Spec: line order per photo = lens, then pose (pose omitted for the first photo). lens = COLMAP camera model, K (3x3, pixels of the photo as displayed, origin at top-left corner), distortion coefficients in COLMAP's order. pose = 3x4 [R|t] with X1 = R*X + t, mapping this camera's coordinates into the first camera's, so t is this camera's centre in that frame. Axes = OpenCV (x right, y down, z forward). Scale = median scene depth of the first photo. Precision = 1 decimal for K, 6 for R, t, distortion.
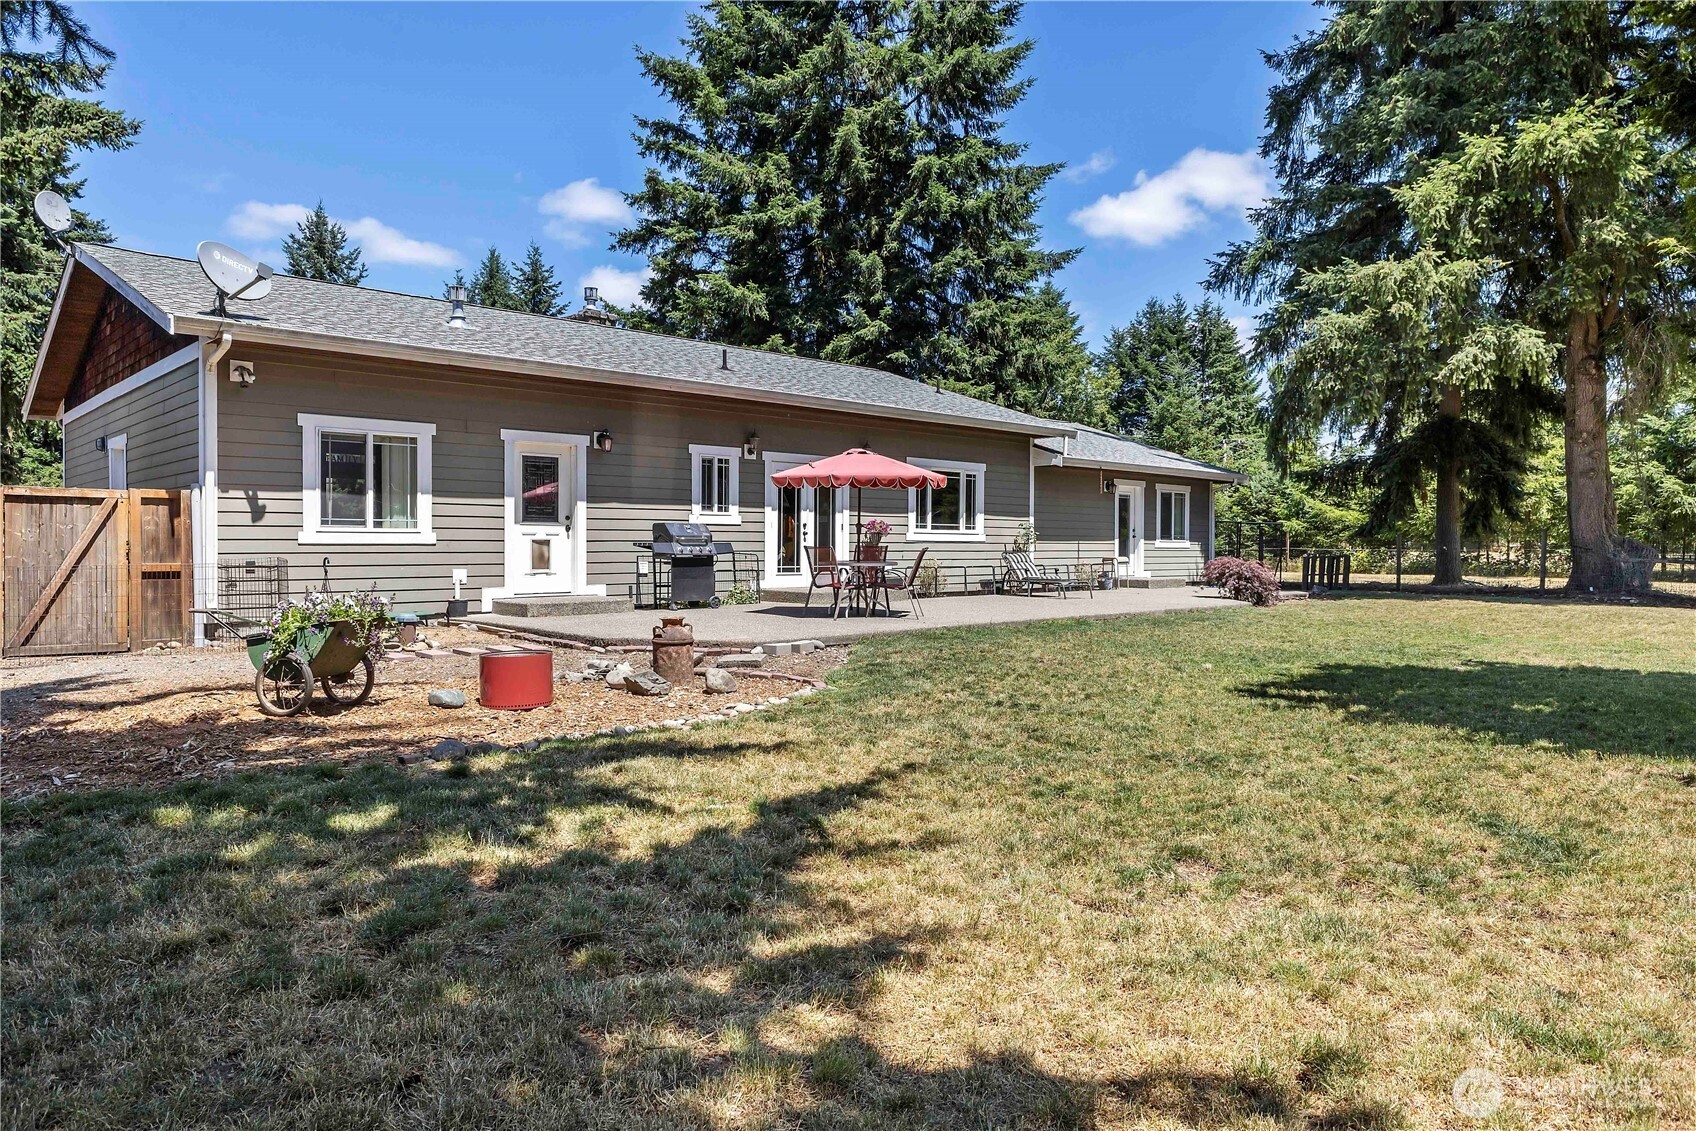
lens RADIAL K [[1096.0, 0, 851.8], [0, 1096.0, 565.8], [0, 0, 1]] dist [0.025632, 0.000379]
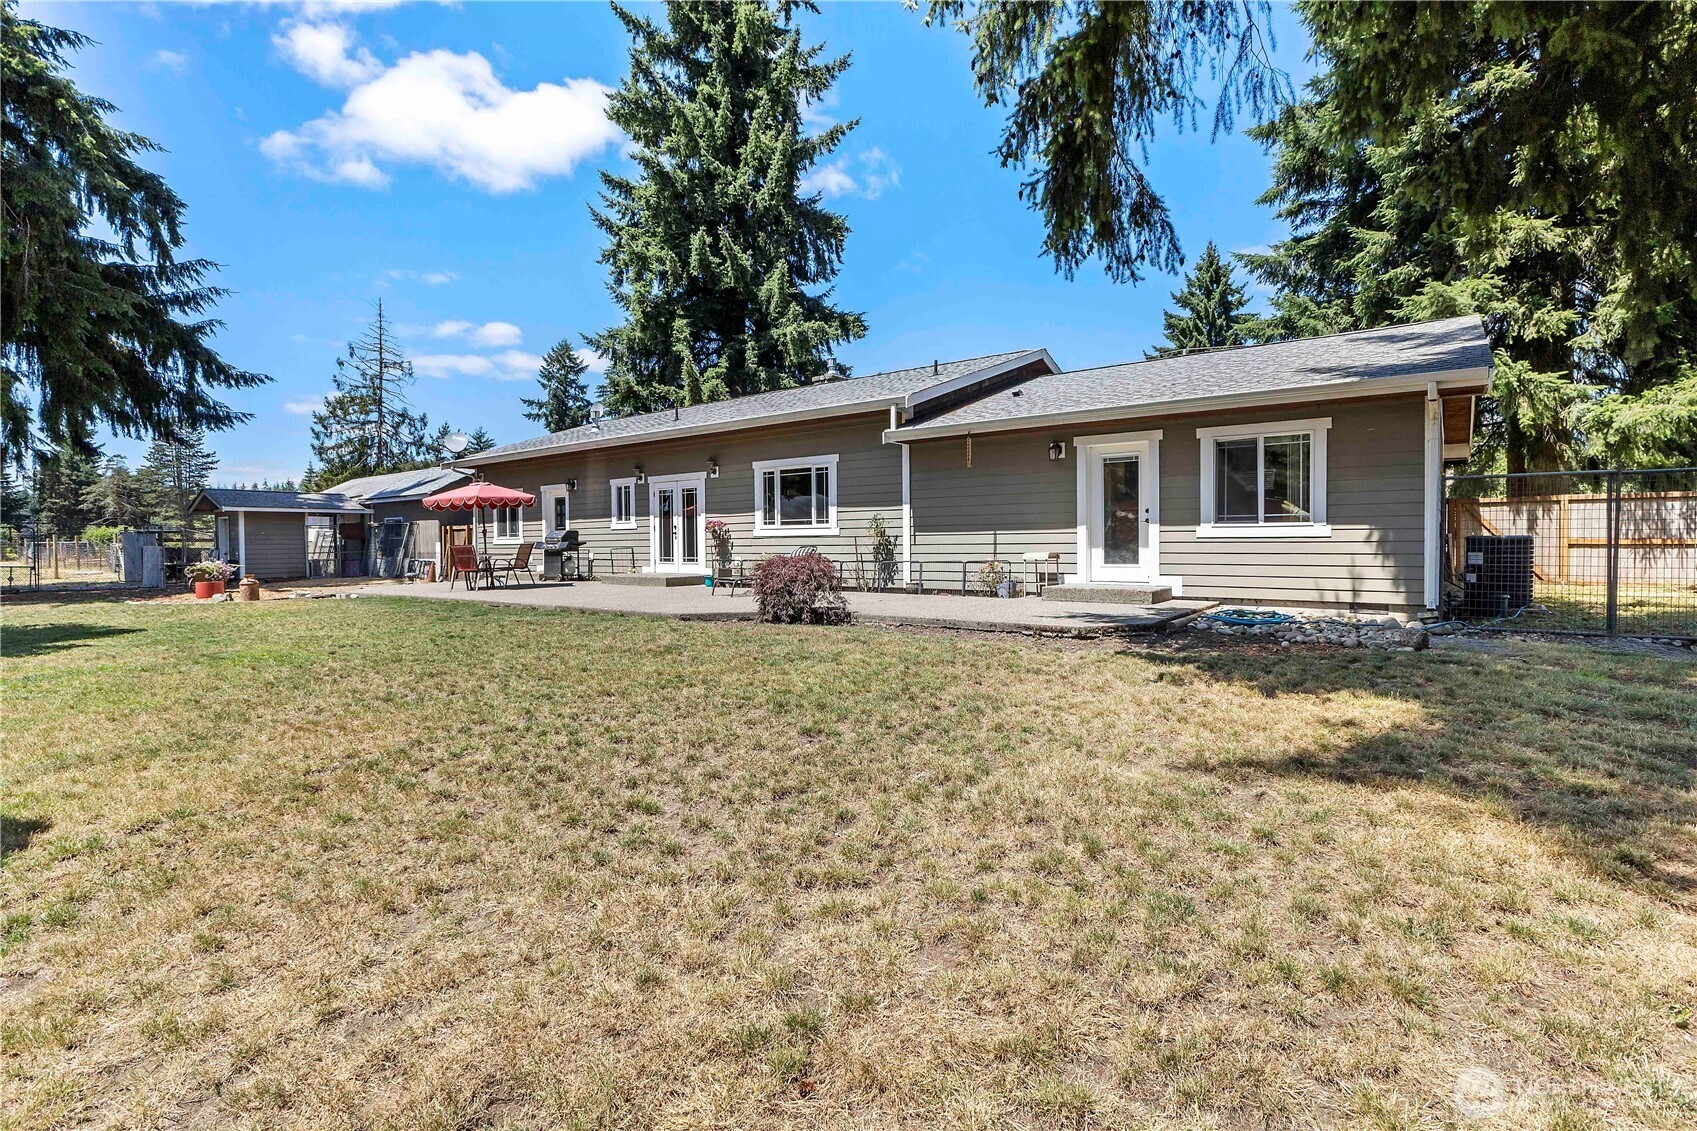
lens RADIAL K [[803.7, 0, 848.4], [0, 803.7, 558.2], [0, 0, 1]] dist [-0.010967, 0.000519]
pose [[0.152555, 0.013351, -0.988205, 0.959858], [-0.007470, 0.999896, 0.012356, -0.012590], [0.988267, 0.005497, 0.152639, 1.060095]]
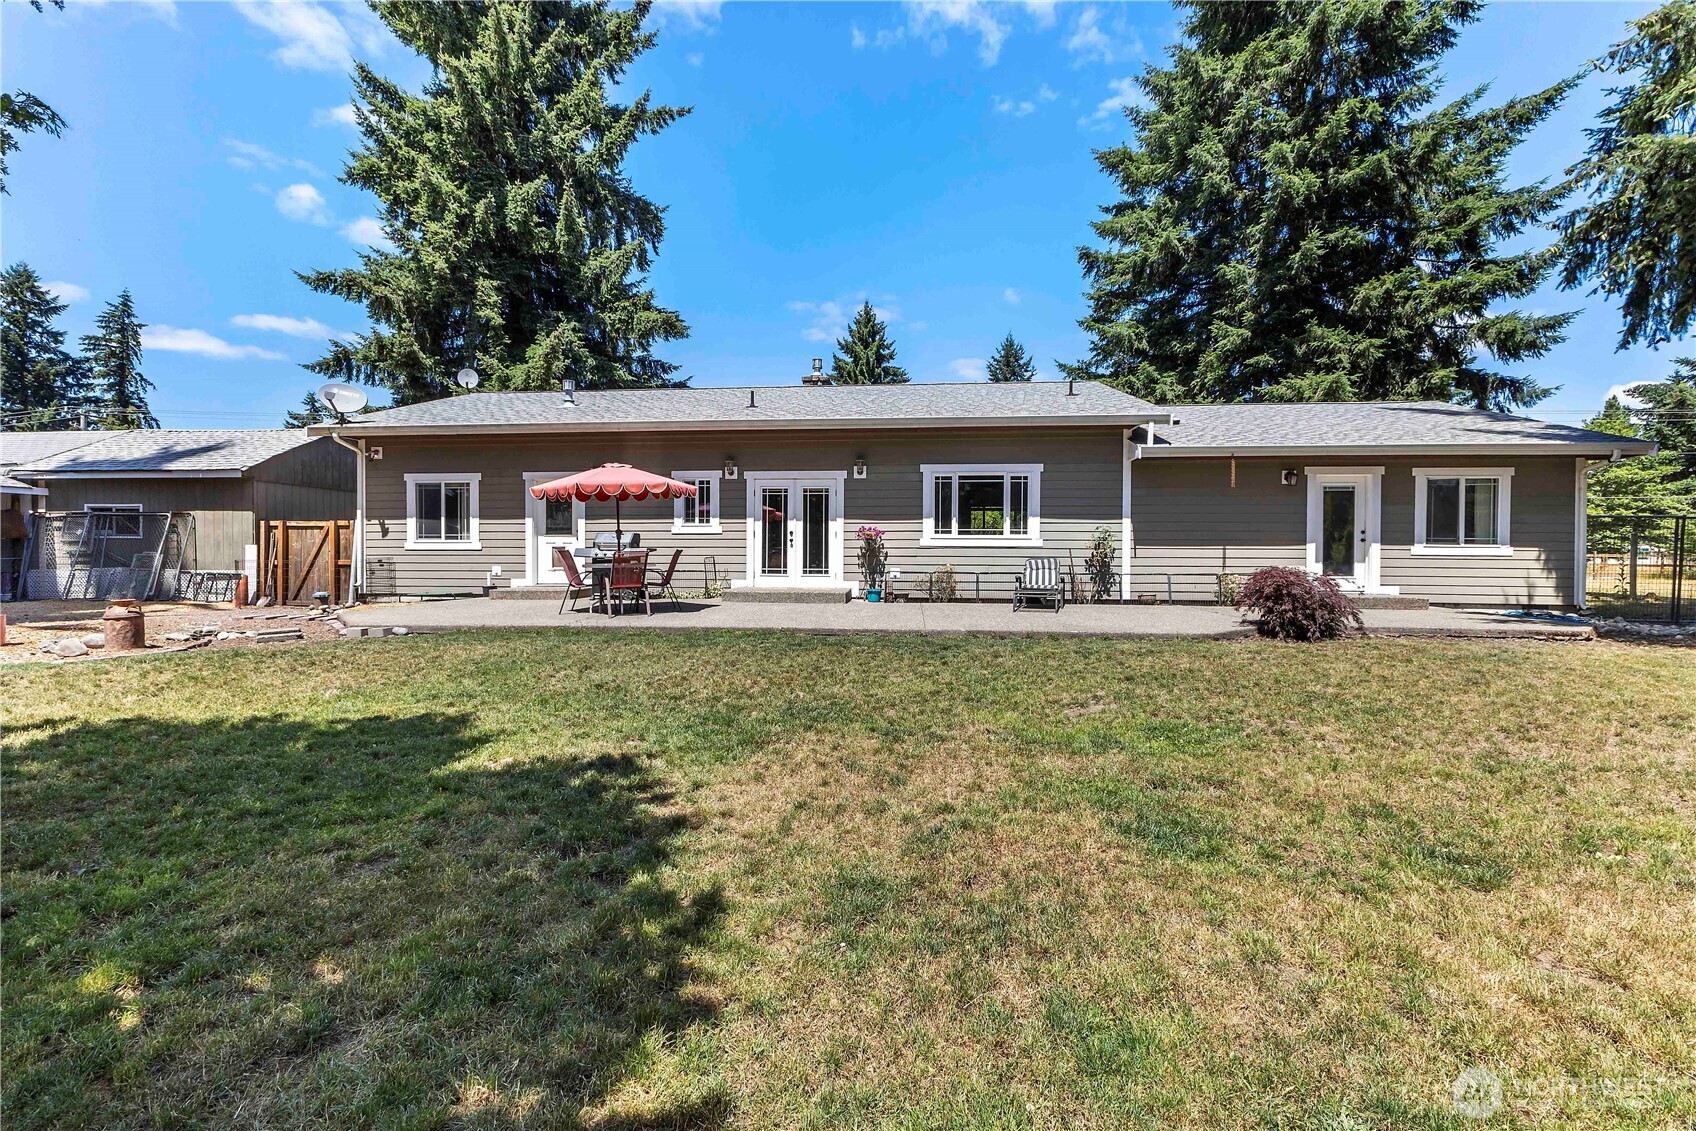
lens RADIAL K [[733.2, 0, 844.8], [0, 733.2, 570.9], [0, 0, 1]] dist [0.001433, 0.000625]
pose [[0.648984, 0.020282, -0.760532, 0.575550], [-0.015384, 0.999790, 0.013536, -0.008801], [0.760647, 0.002915, 0.649159, 0.546887]]
